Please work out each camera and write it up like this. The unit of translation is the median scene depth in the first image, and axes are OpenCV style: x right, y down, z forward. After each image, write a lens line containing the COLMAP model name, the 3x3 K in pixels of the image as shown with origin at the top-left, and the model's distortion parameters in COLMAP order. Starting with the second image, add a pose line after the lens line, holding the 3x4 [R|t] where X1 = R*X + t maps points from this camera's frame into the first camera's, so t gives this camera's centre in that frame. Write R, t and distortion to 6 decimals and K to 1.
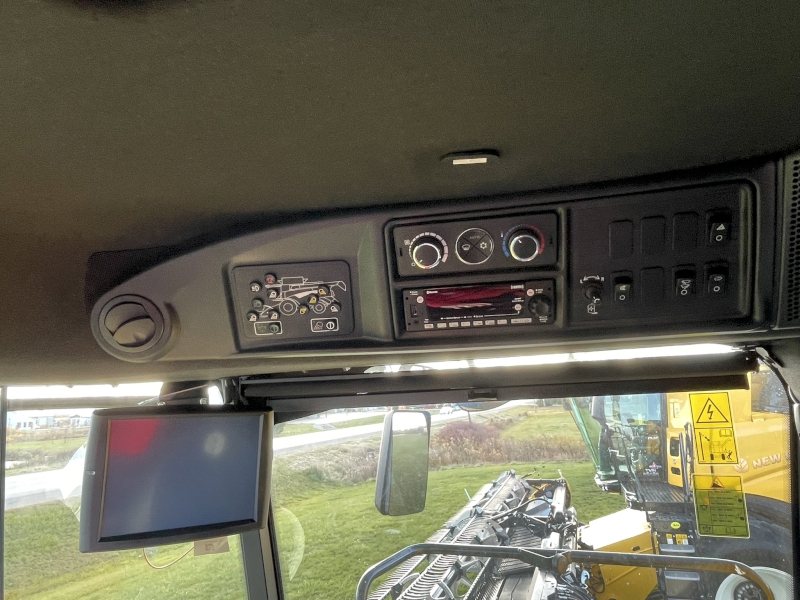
lens RADIAL K [[504.9, 0, 385.5], [0, 504.9, 290.8], [0, 0, 1]] dist [-0.004546, 0.003102]
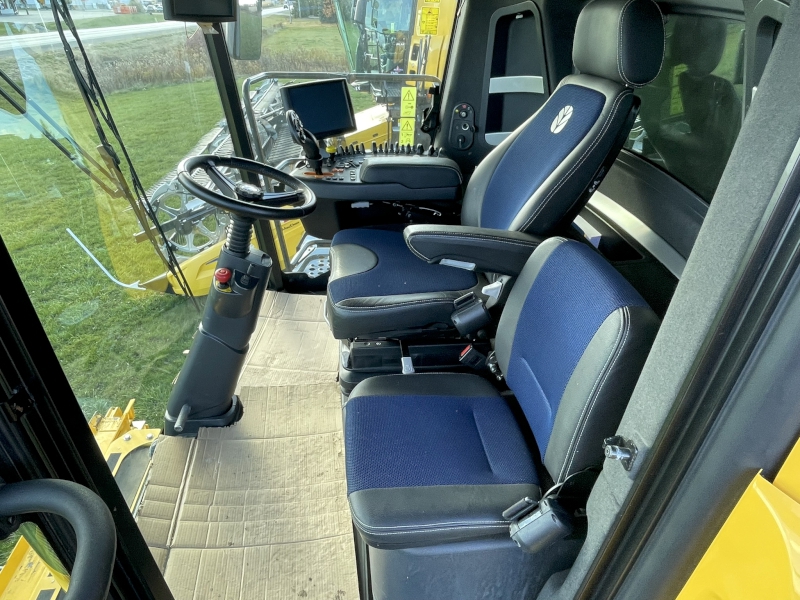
lens RADIAL K [[497.1, 0, 400.0], [0, 497.1, 300.0], [0, 0, 1]] dist [-0.008125, -0.002050]
pose [[0.888463, -0.174311, 0.424557, -0.072847], [-0.159977, 0.749423, 0.642473, -0.005385], [-0.430163, -0.638733, 0.637950, -0.132036]]
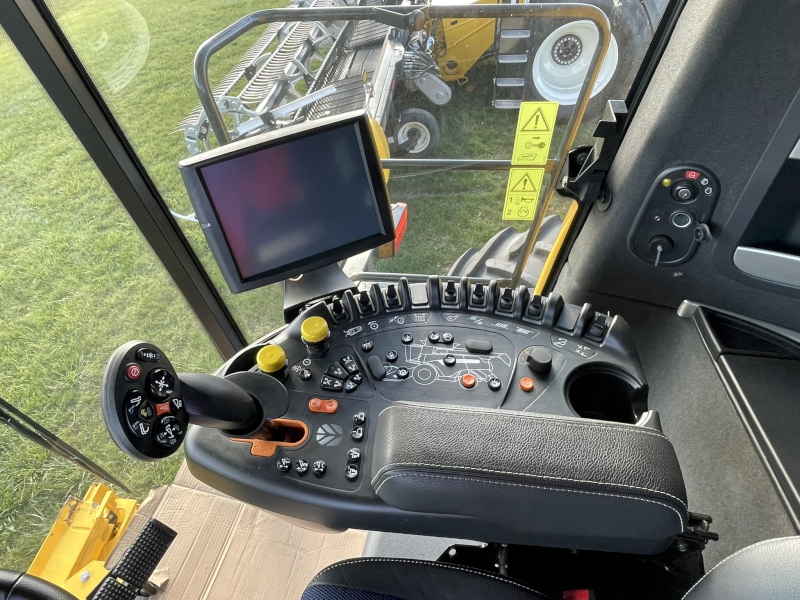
lens RADIAL K [[497.1, 0, 400.0], [0, 497.1, 300.0], [0, 0, 1]] dist [-0.008125, -0.002050]
pose [[0.957276, -0.190814, 0.217285, 0.004746], [-0.072702, 0.568453, 0.819497, 0.019798], [-0.279888, -0.800282, 0.530294, 0.026233]]
